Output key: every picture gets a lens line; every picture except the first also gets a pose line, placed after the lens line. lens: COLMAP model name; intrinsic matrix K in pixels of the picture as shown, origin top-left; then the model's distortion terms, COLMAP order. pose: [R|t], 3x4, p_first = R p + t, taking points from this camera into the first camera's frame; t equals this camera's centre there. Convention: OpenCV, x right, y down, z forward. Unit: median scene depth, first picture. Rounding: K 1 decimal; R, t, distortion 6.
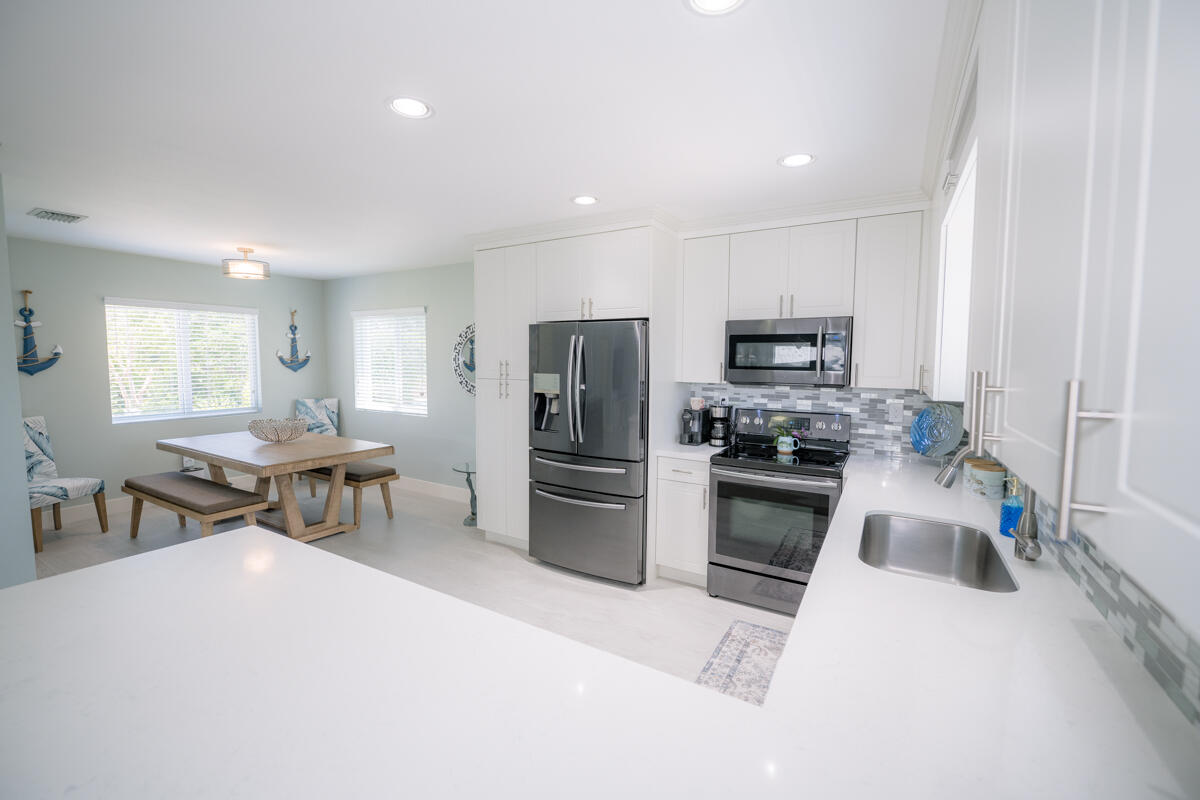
lens RADIAL K [[488.1, 0, 601.4], [0, 488.1, 398.0], [0, 0, 1]] dist [-0.007658, -0.000500]
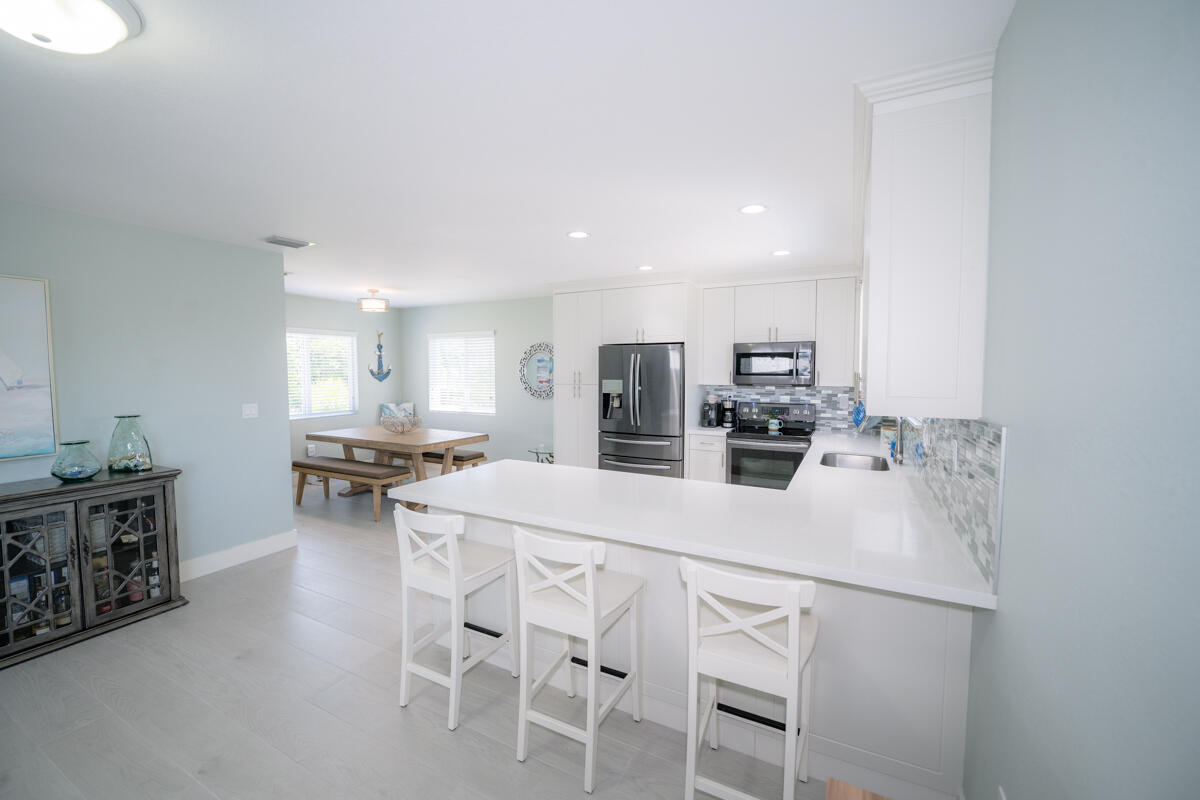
lens RADIAL K [[488.1, 0, 593.3], [0, 488.1, 399.4], [0, 0, 1]] dist [-0.007658, -0.000500]
pose [[0.999049, -0.011034, 0.042188, -0.227270], [0.011815, 0.999762, -0.018327, 0.034759], [-0.041976, 0.018808, 0.998942, -0.455752]]
